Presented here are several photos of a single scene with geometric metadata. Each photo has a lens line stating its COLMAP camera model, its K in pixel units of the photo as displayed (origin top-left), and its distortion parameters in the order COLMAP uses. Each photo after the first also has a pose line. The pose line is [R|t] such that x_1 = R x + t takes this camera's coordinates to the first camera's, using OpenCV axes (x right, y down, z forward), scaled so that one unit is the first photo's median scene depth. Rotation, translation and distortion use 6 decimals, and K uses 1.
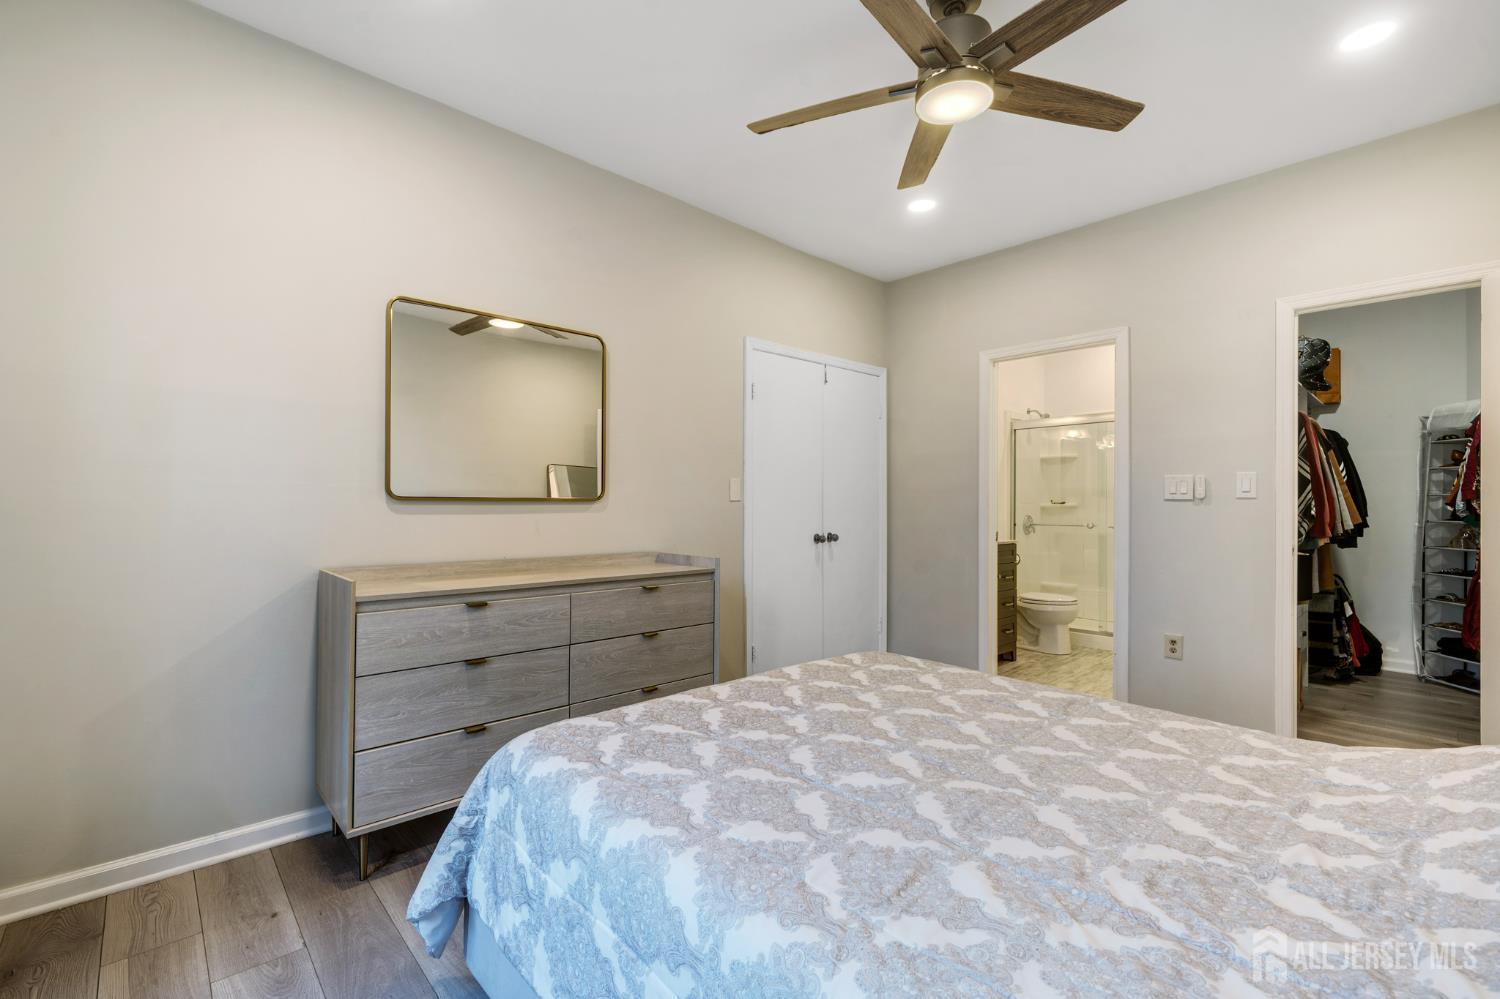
lens RADIAL K [[649.7, 0, 753.4], [0, 649.7, 498.8], [0, 0, 1]] dist [0.001749, 0.000088]
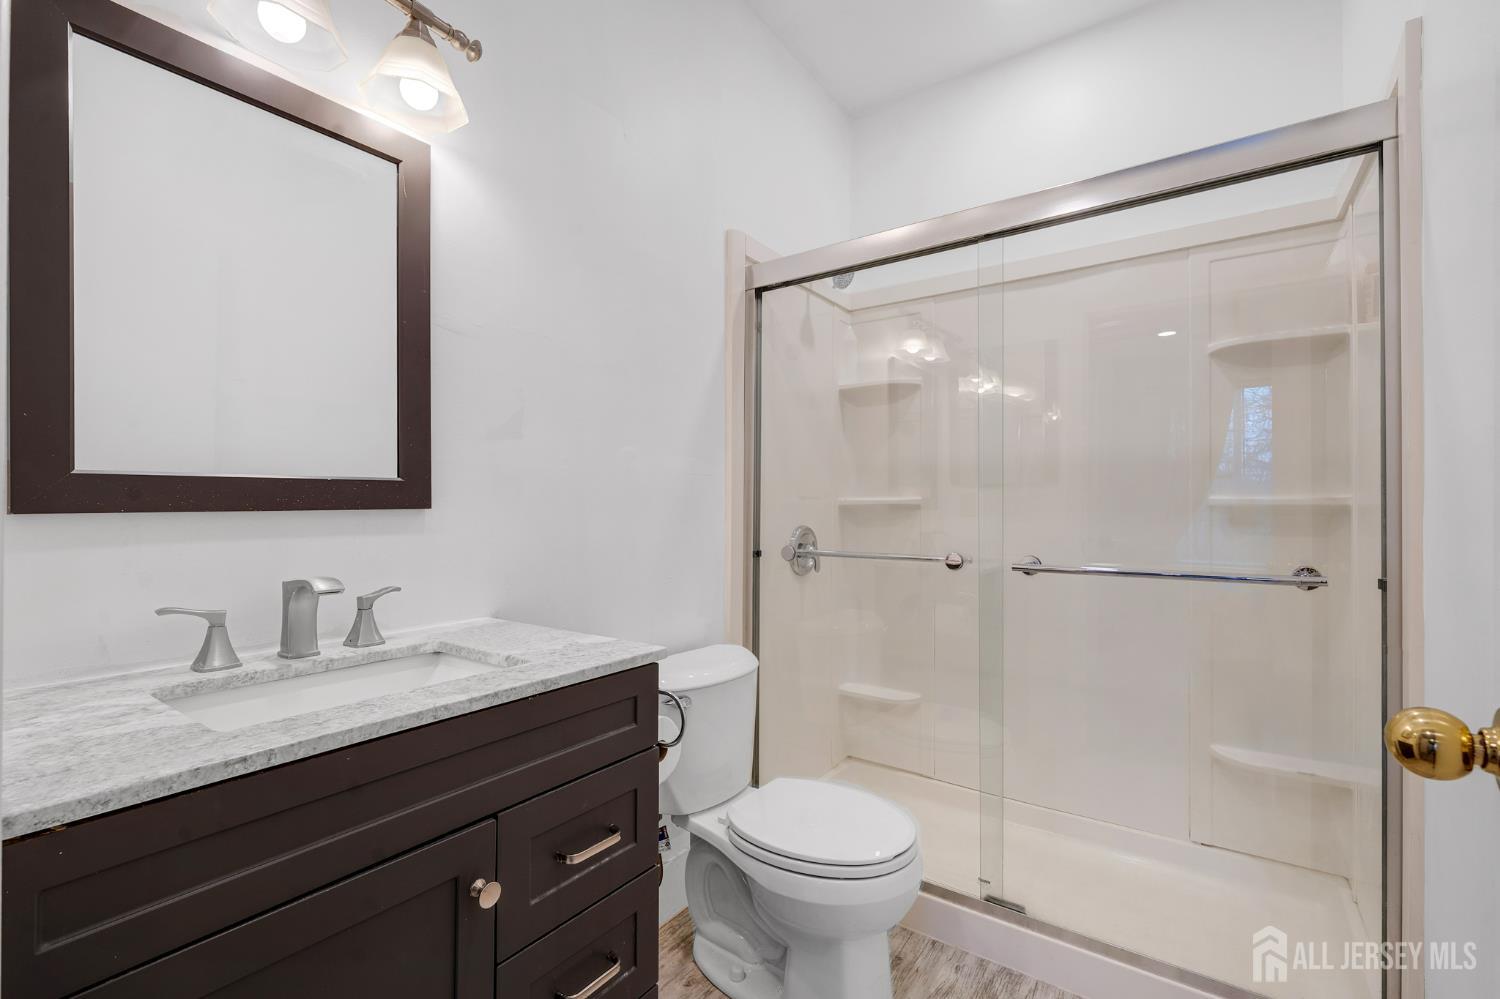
lens RADIAL K [[649.7, 0, 749.1], [0, 649.7, 502.7], [0, 0, 1]] dist [0.001749, 0.000088]
pose [[0.984148, 0.003155, 0.177320, 0.321805], [-0.003538, 0.999992, 0.001845, 0.008346], [-0.177312, -0.002443, 0.984152, 0.626171]]
